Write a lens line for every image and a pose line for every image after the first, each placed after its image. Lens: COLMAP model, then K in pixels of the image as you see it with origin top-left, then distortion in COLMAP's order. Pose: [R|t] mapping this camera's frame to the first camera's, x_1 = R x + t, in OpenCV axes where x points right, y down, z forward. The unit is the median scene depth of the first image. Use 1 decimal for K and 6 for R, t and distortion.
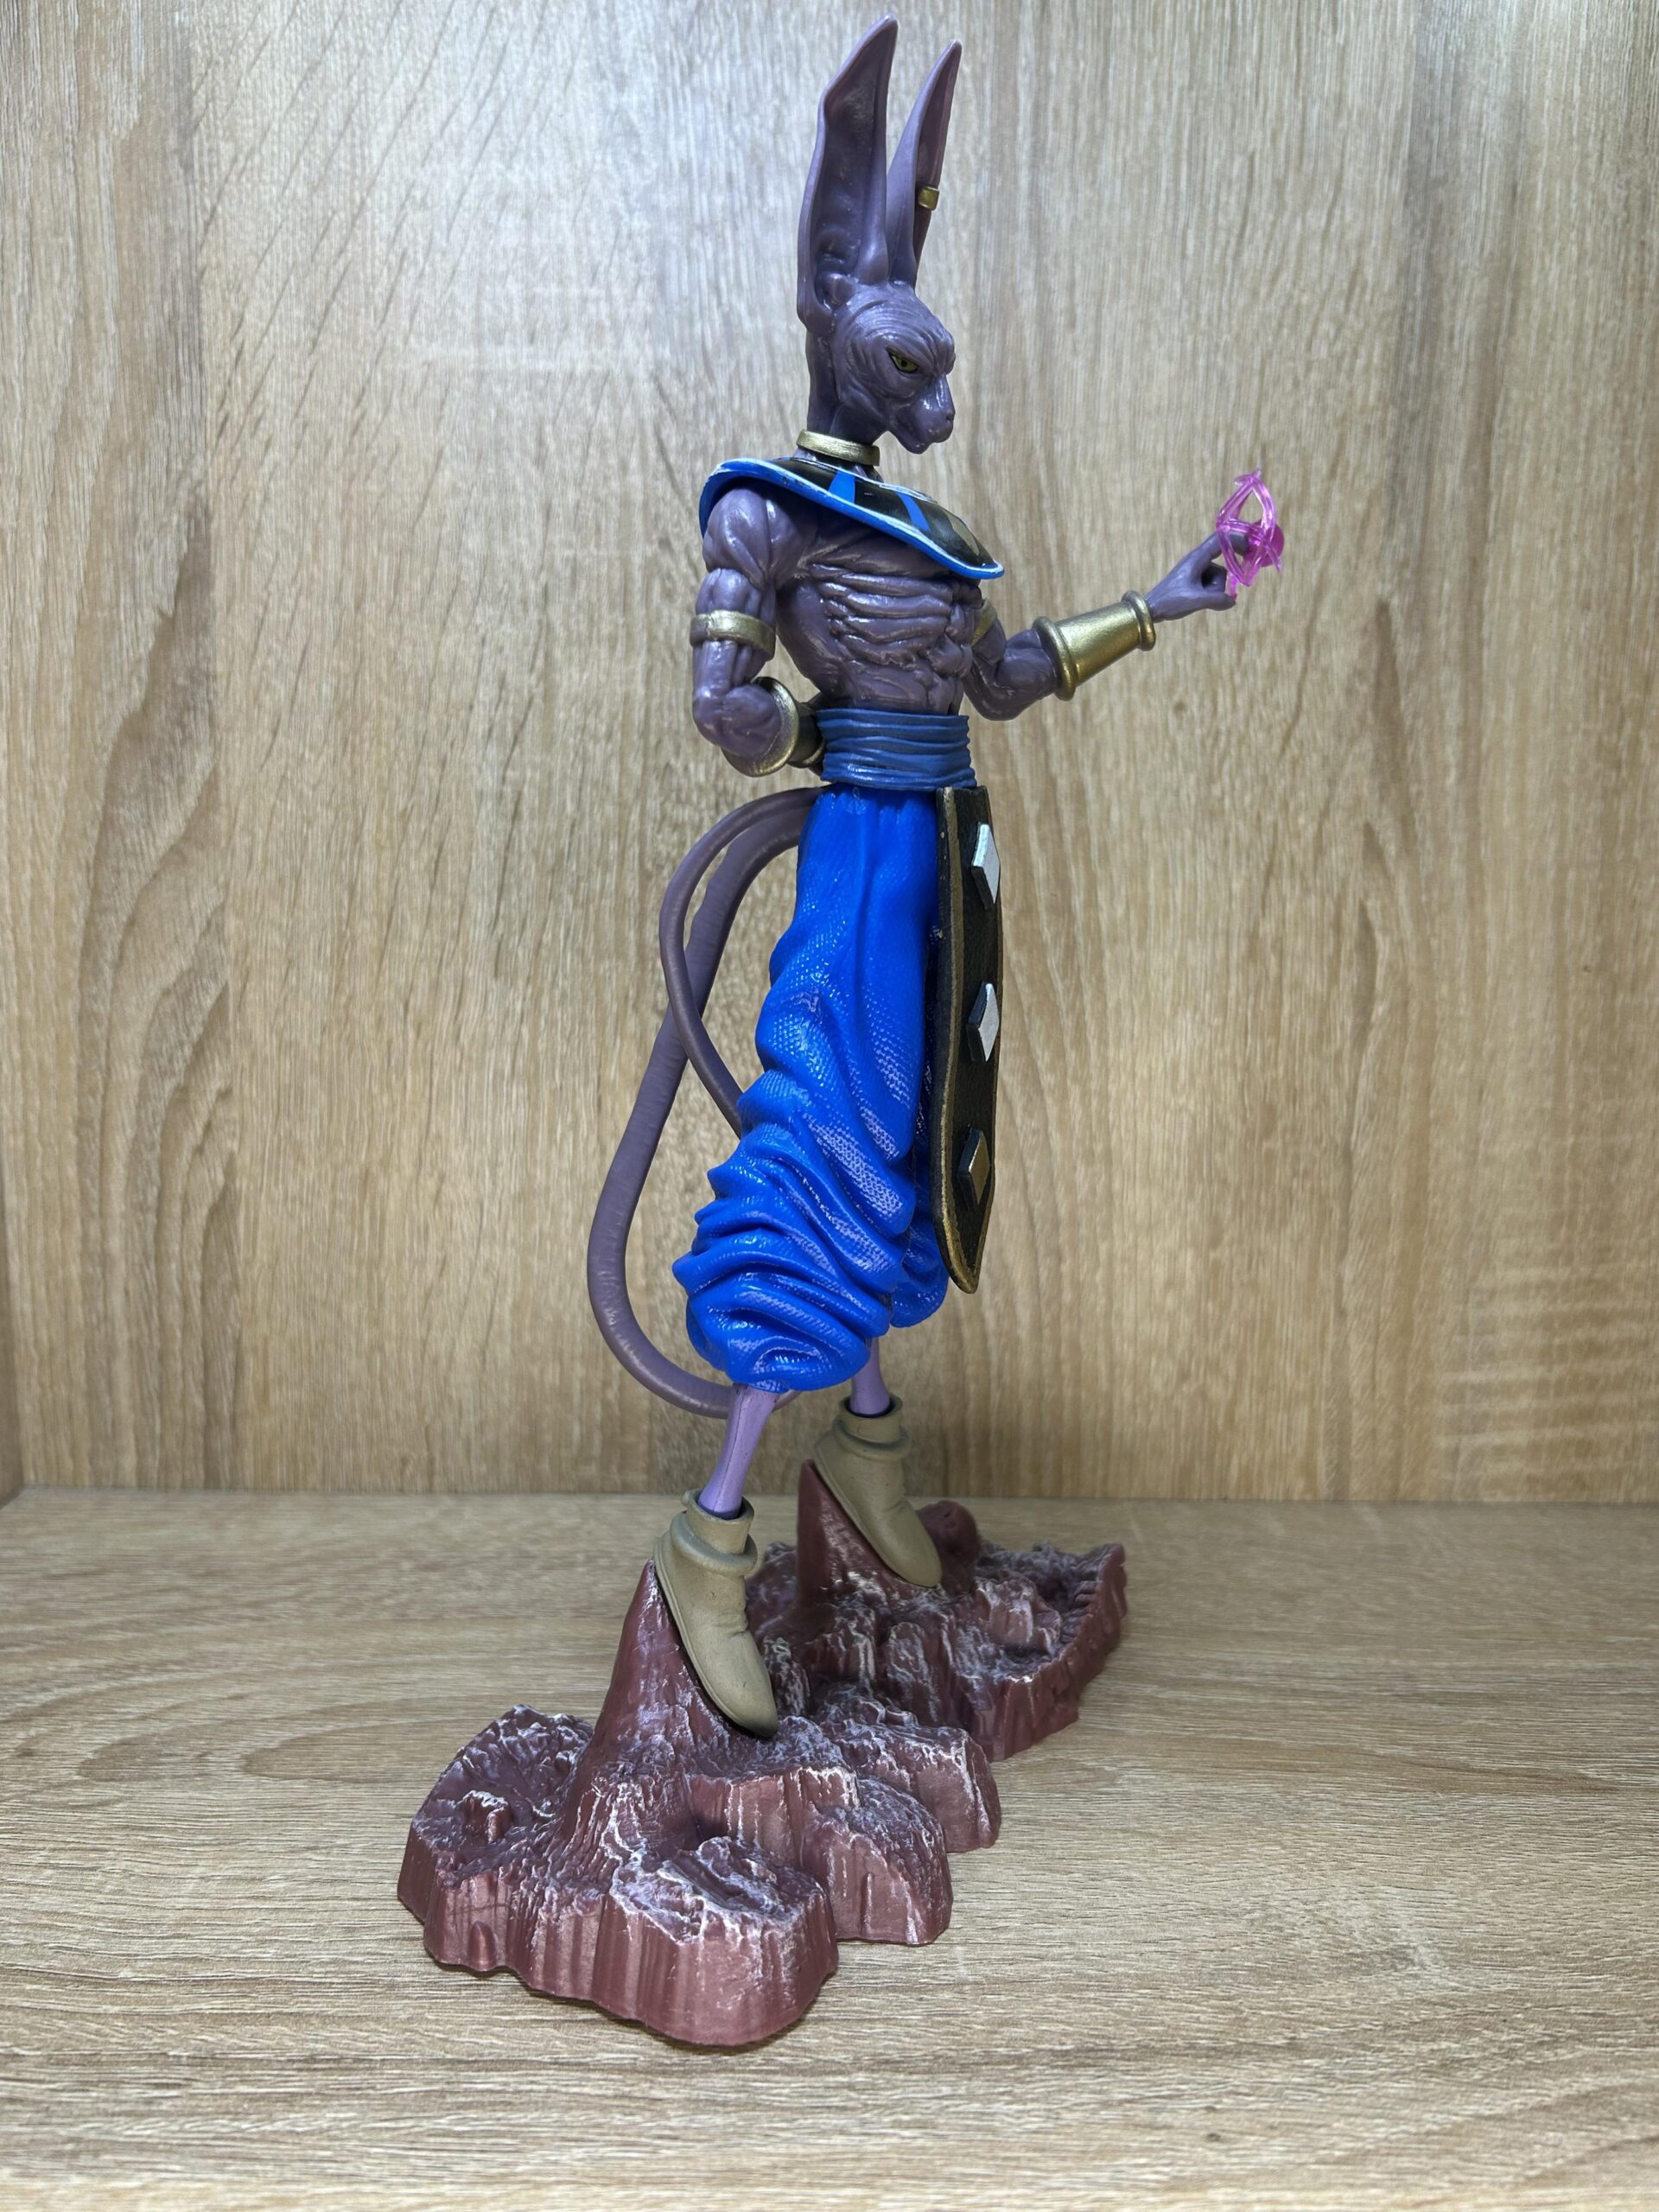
lens RADIAL K [[1803.3, 0, 822.6], [0, 1803.3, 1131.2], [0, 0, 1]] dist [0.004003, -0.041391]
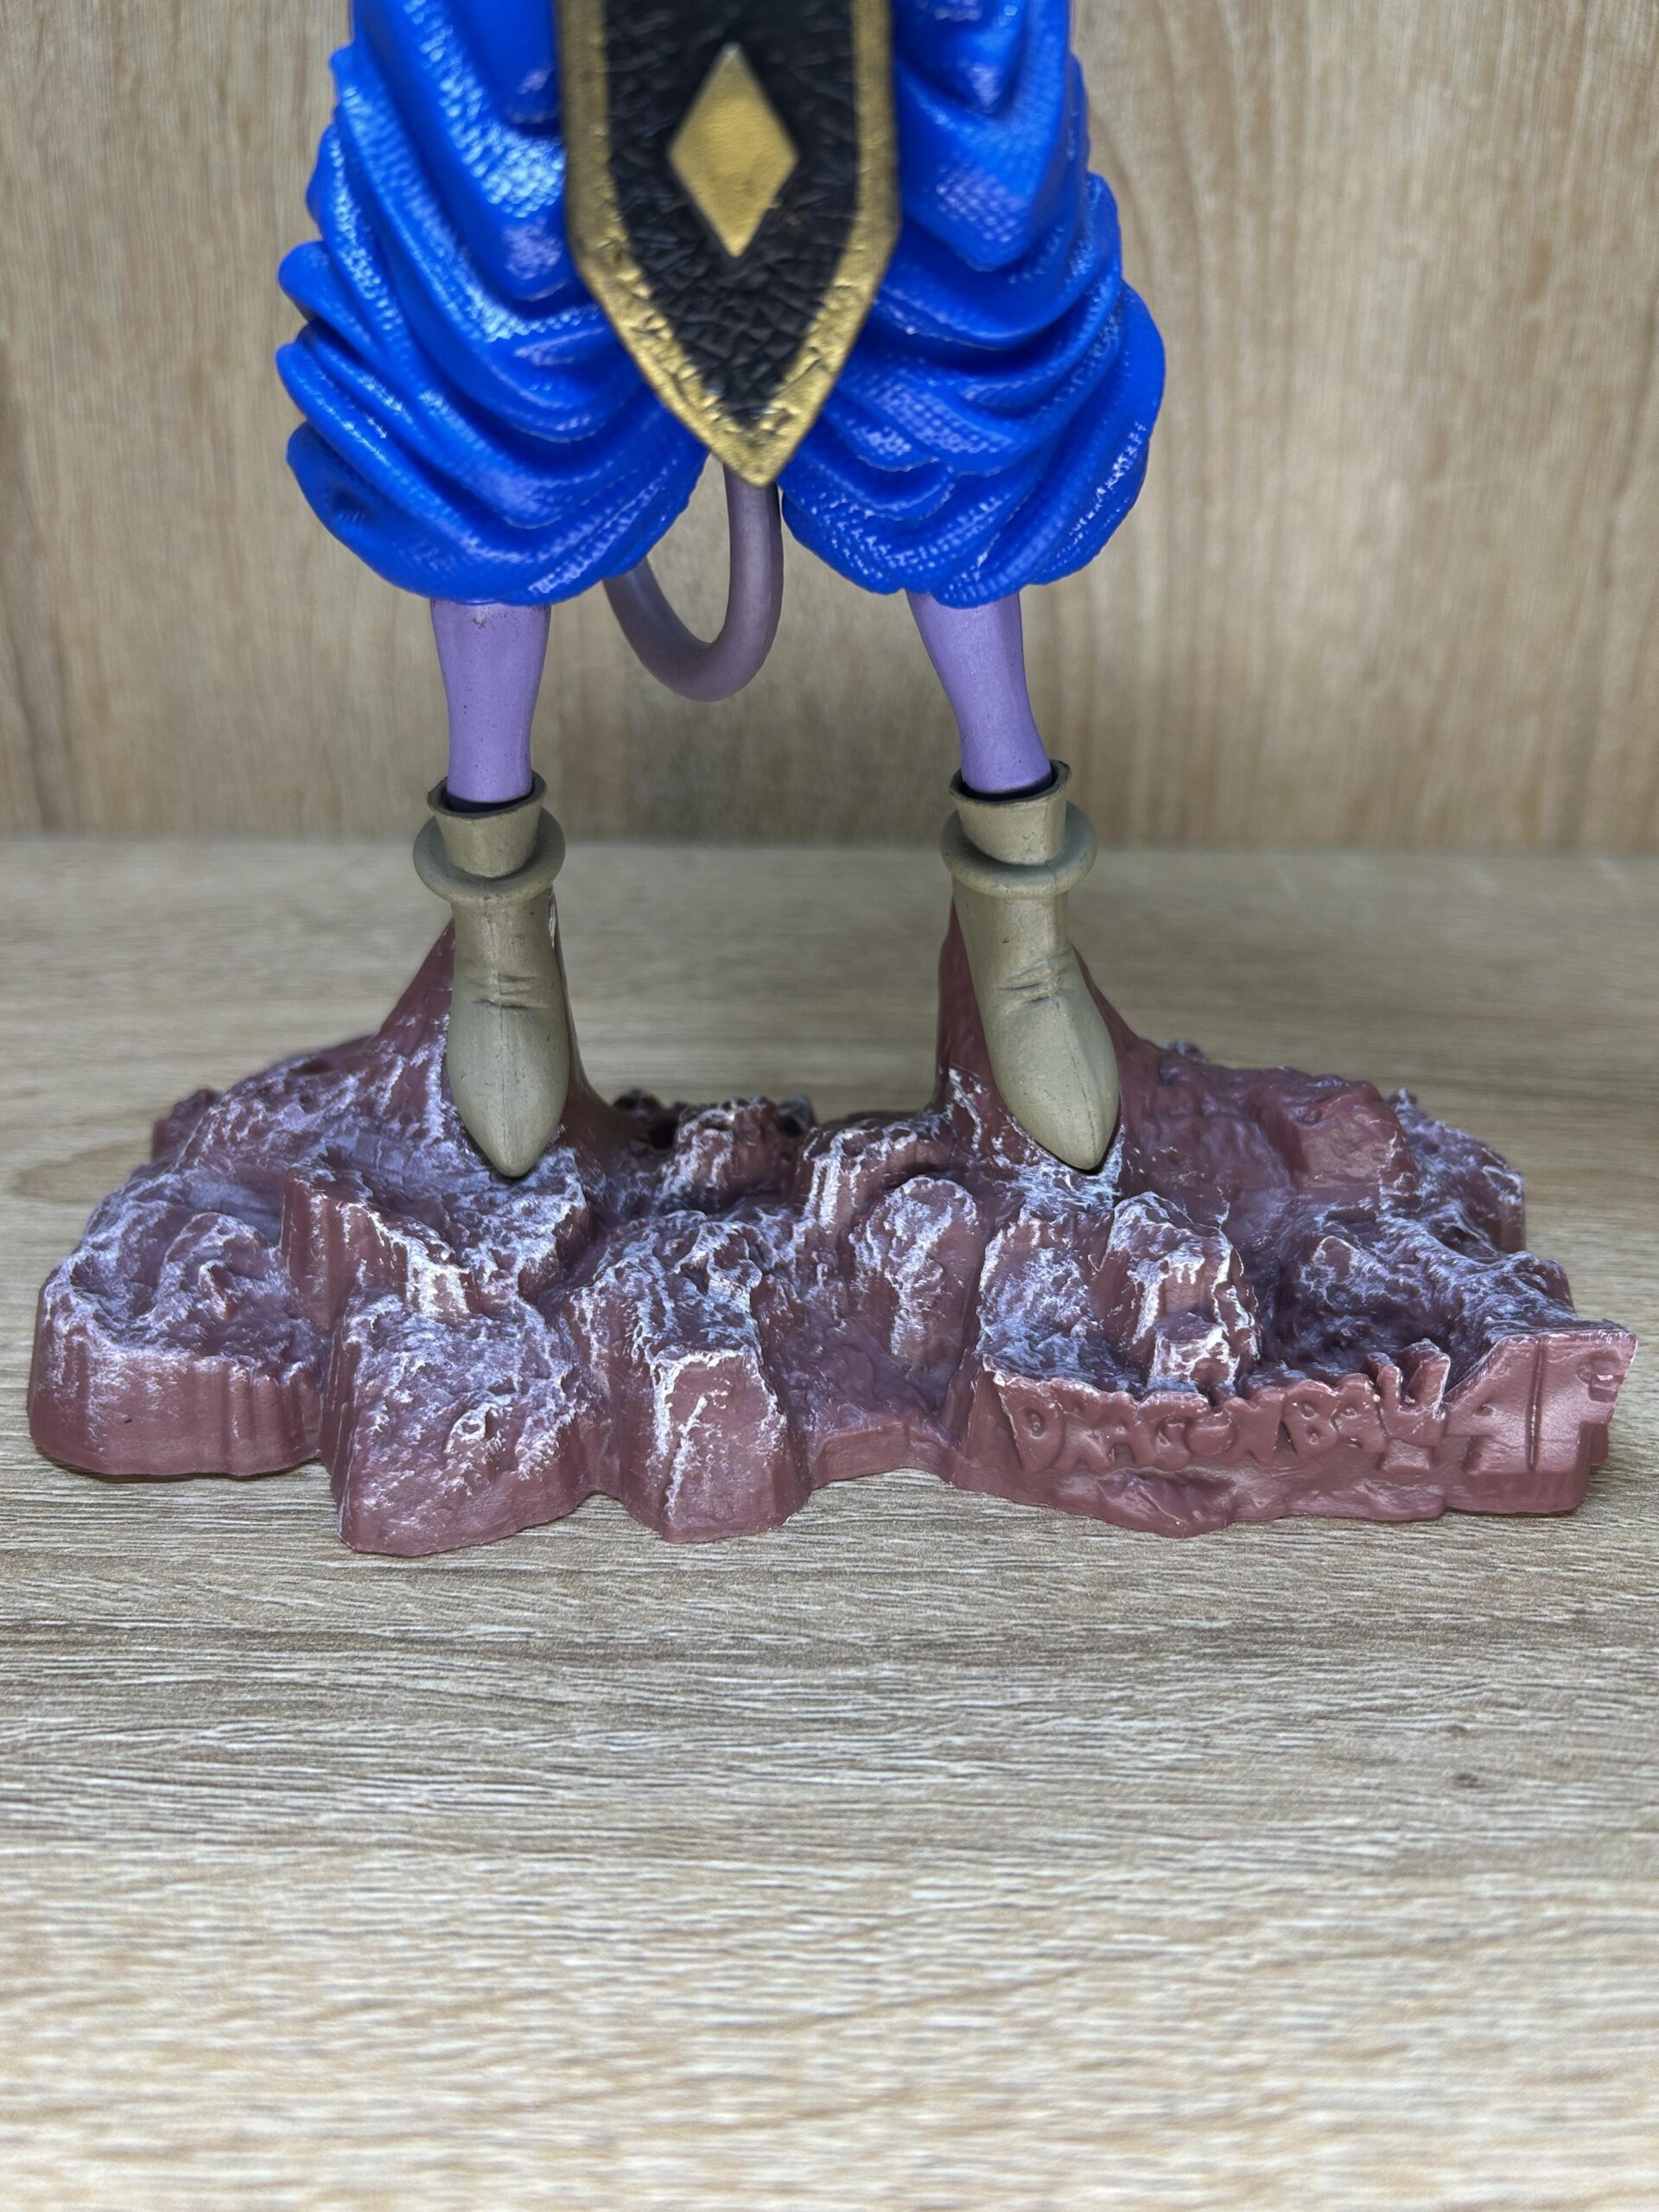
lens RADIAL K [[1803.3, 0, 829.4], [0, 1803.3, 1166.8], [0, 0, 1]] dist [0.004003, -0.041391]
pose [[0.999454, 0.006353, -0.032429, 0.012192], [0.004527, 0.945767, 0.324814, 0.095337], [0.032733, -0.324784, 0.945222, 0.279771]]
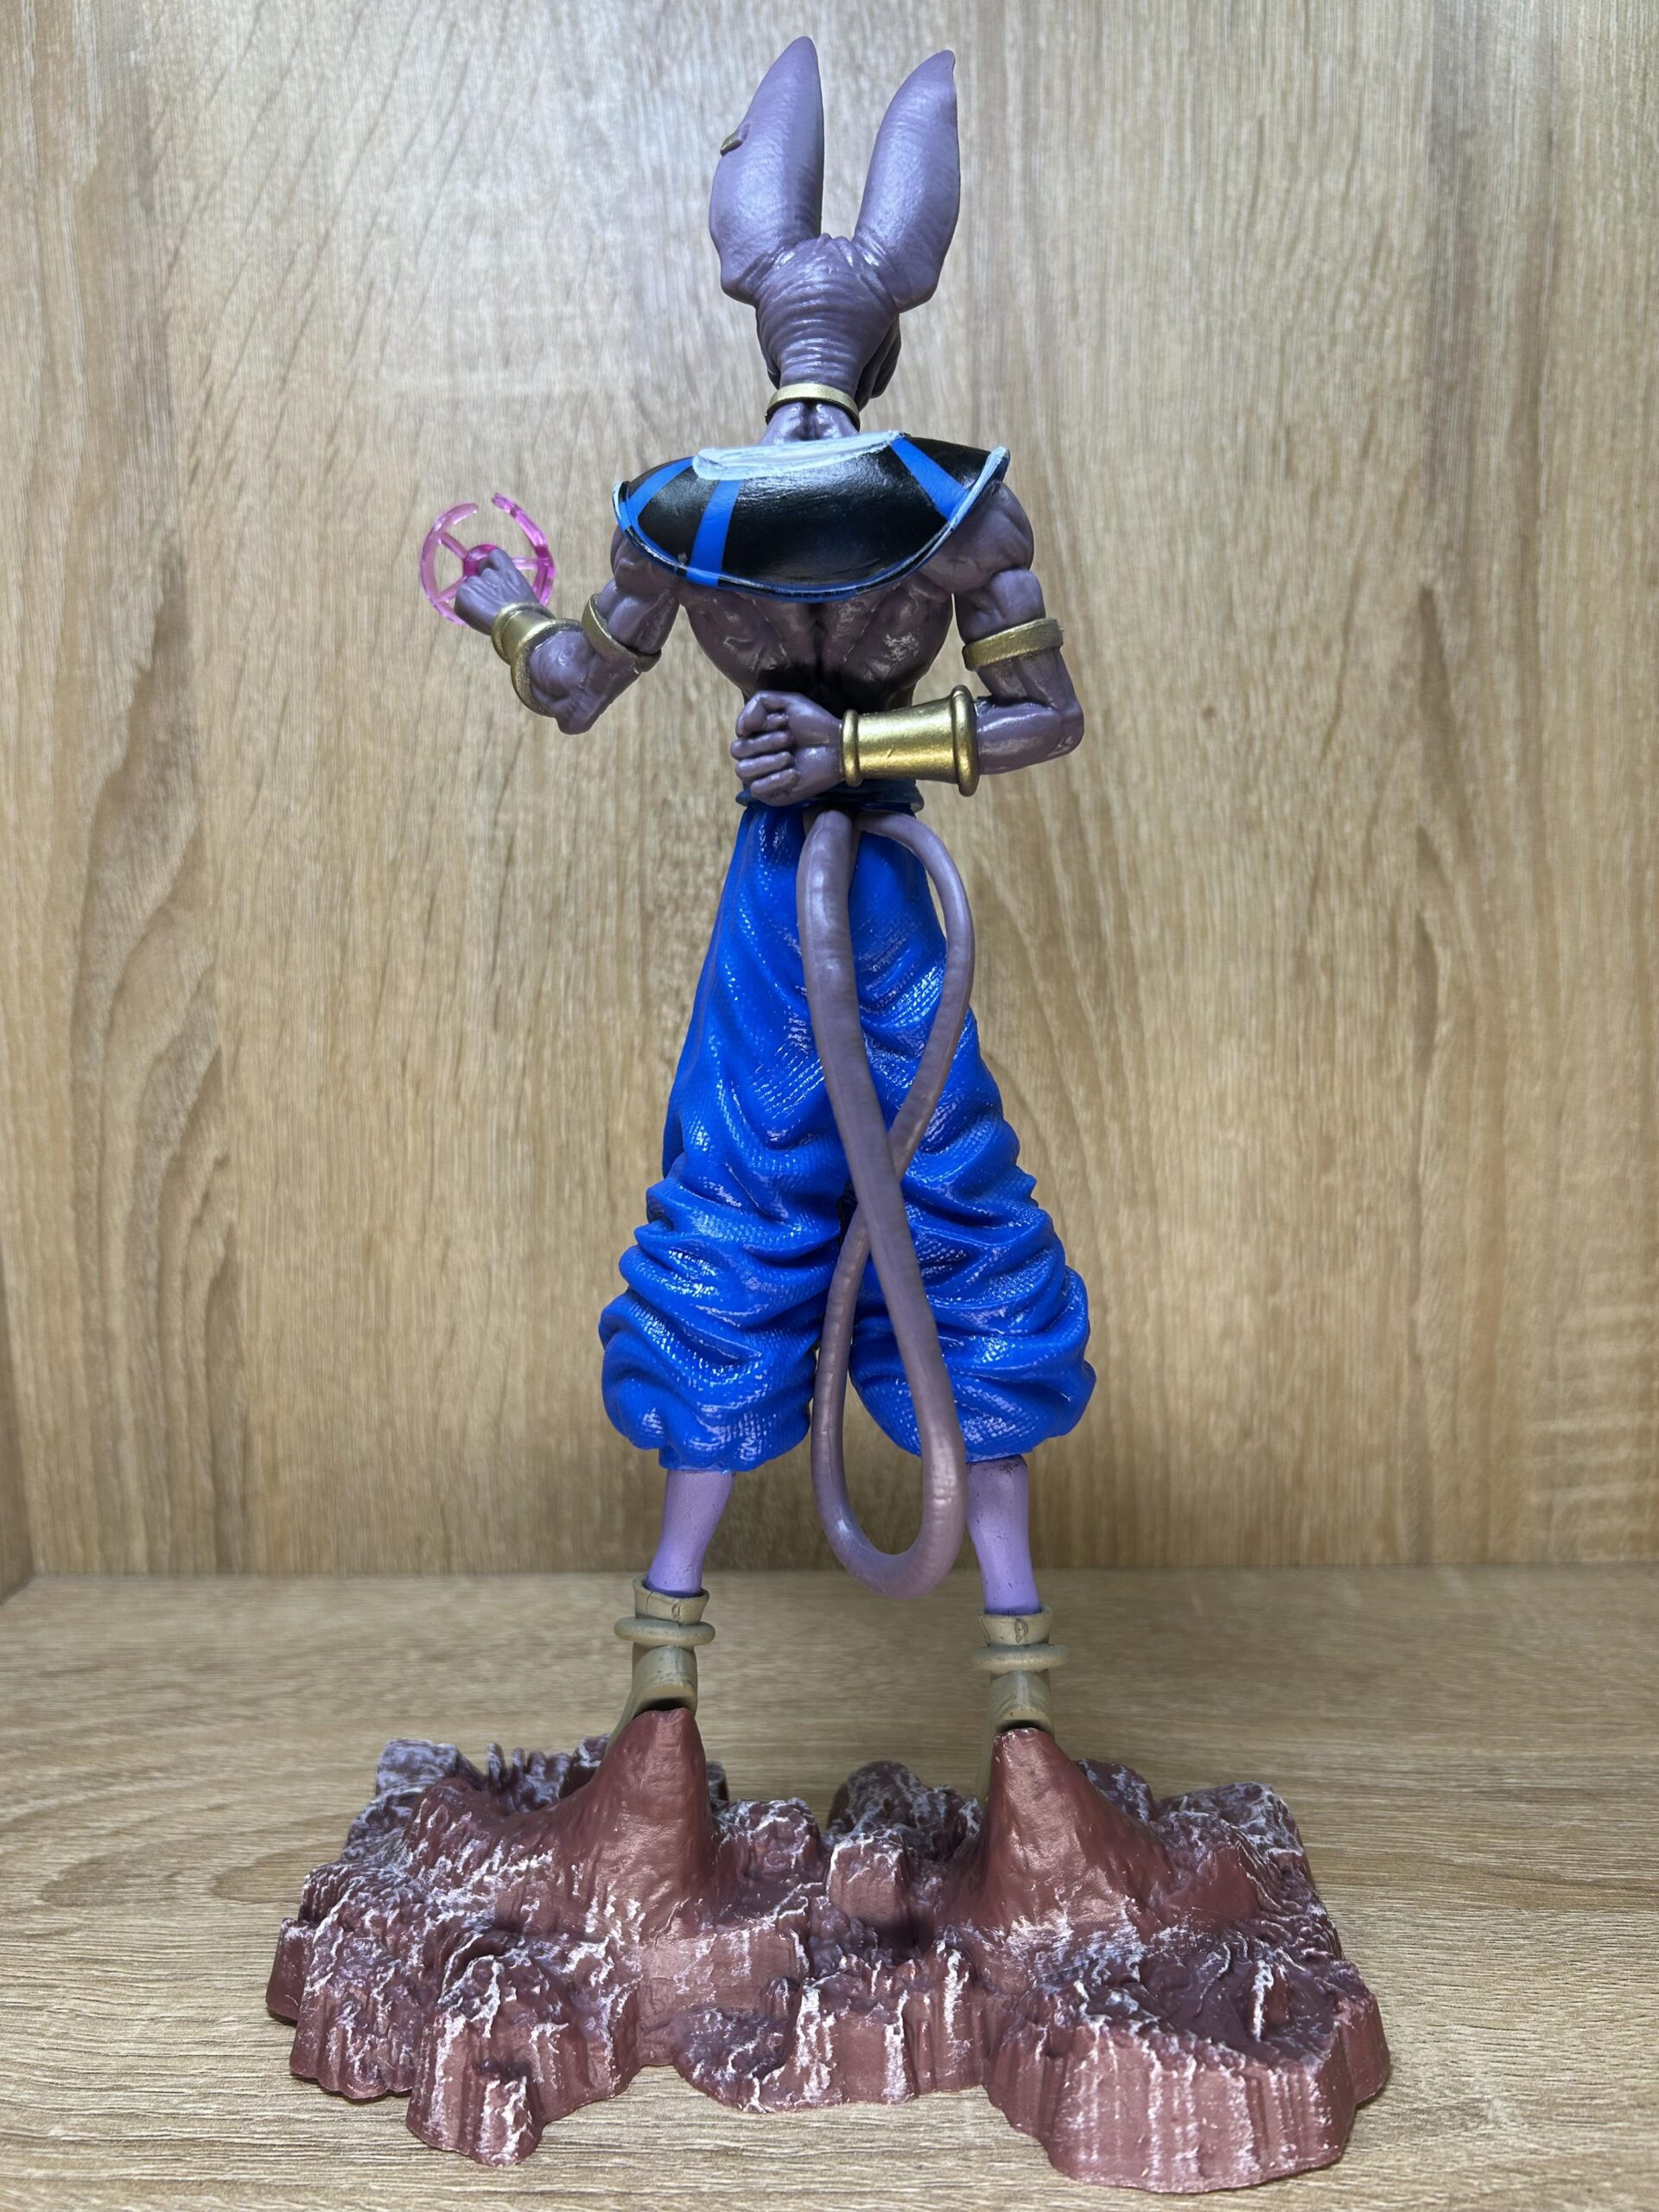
lens RADIAL K [[1803.3, 0, 818.2], [0, 1803.3, 1124.3], [0, 0, 1]] dist [0.004003, -0.041391]
pose [[0.997285, -0.034421, -0.065105, 0.051449], [0.032963, 0.999184, -0.023327, -0.008317], [0.065855, 0.021118, 0.997606, 0.065388]]
